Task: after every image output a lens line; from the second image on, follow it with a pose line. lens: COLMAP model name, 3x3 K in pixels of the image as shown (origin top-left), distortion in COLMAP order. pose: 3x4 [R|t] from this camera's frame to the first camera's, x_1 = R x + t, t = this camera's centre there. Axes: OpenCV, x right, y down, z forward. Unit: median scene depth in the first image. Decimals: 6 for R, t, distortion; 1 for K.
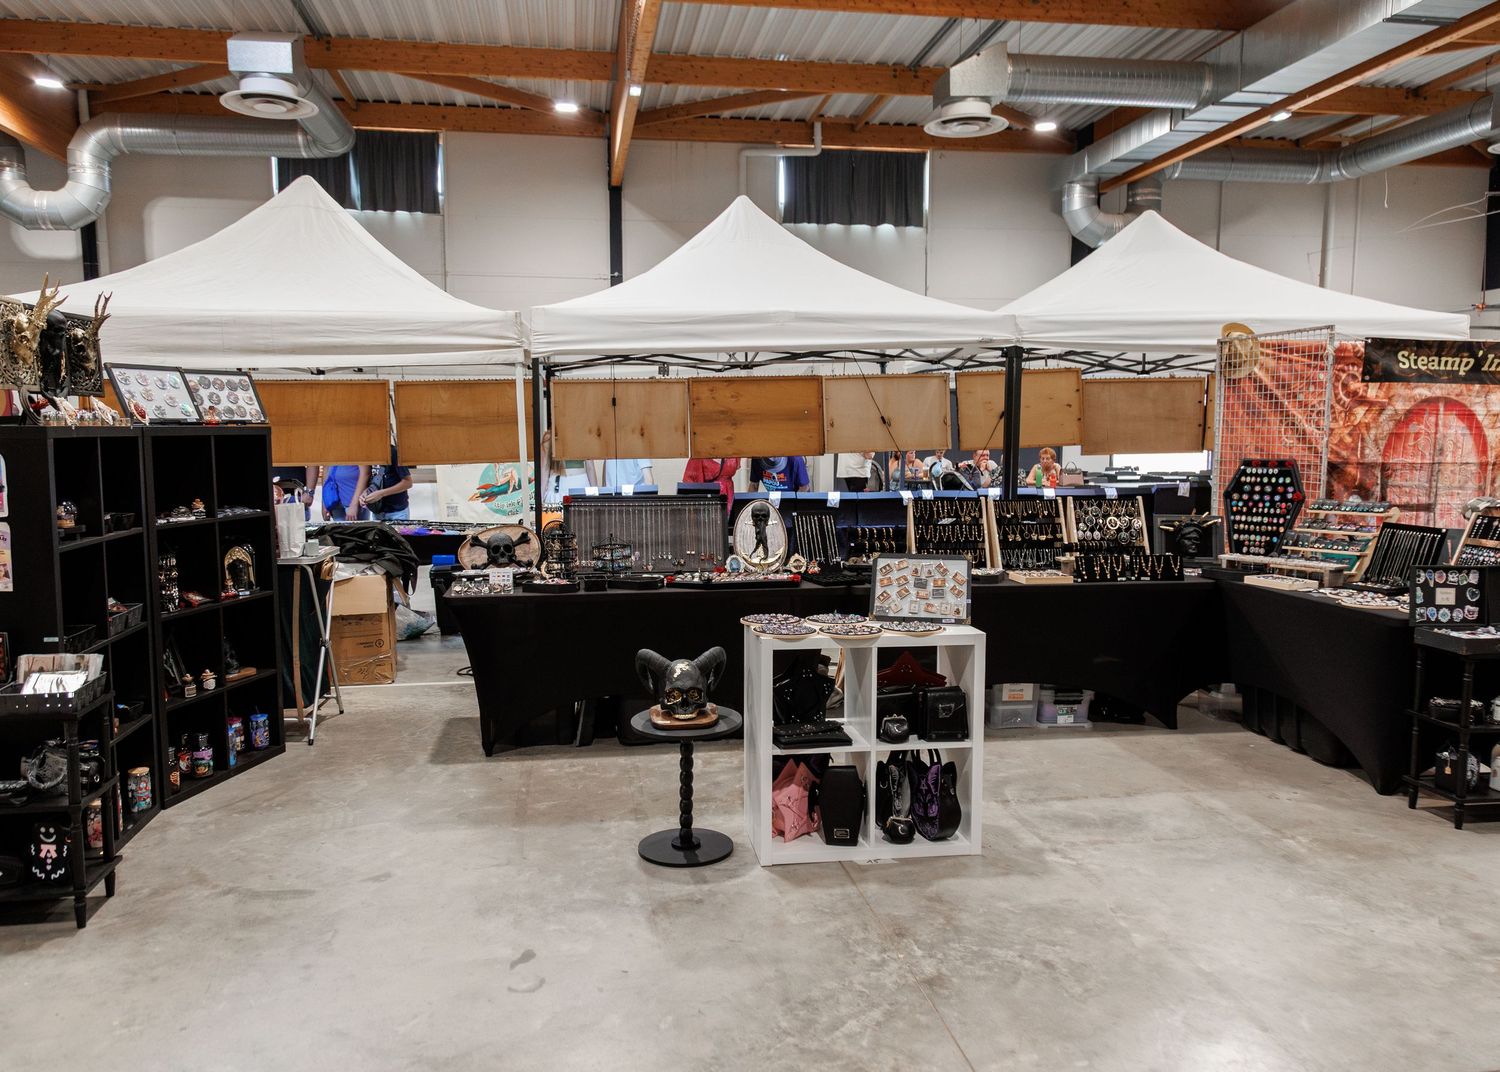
lens RADIAL K [[1103.3, 0, 747.4], [0, 1103.3, 534.9], [0, 0, 1]] dist [0.009448, -0.001456]
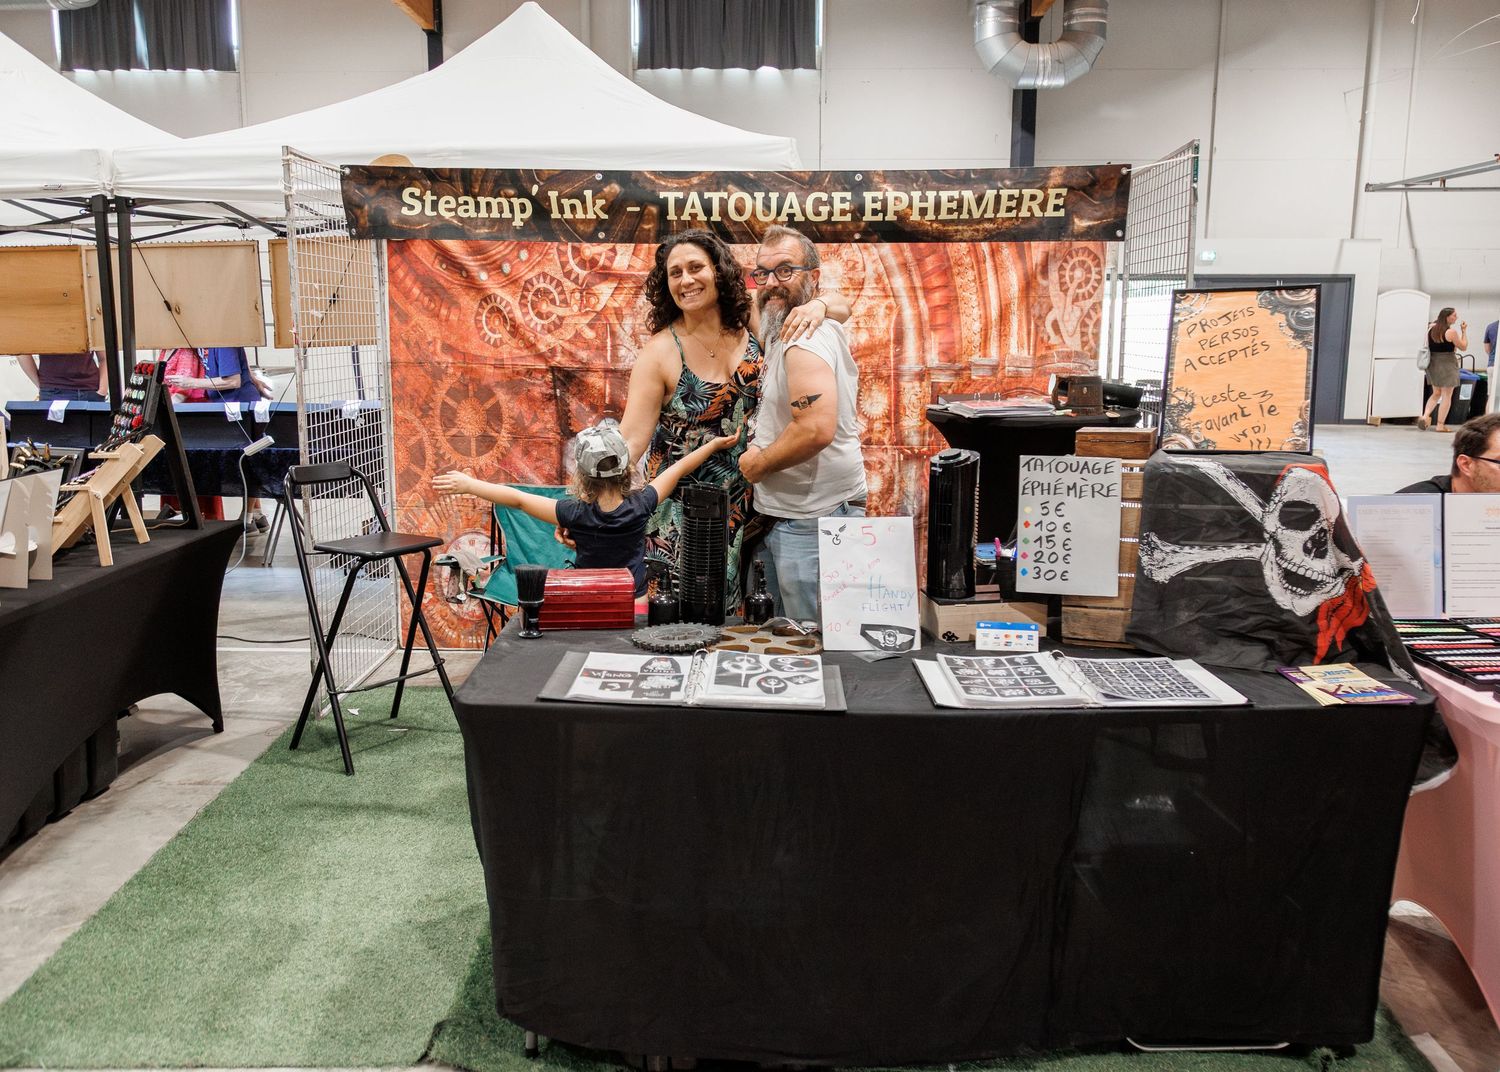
lens RADIAL K [[1218.0, 0, 745.1], [0, 1218.0, 528.8], [0, 0, 1]] dist [-0.016182, 0.010705]
pose [[0.983425, 0.036017, -0.177701, 0.766721], [-0.023812, 0.997239, 0.070344, -0.023823], [0.179744, -0.064947, 0.981567, 0.301149]]
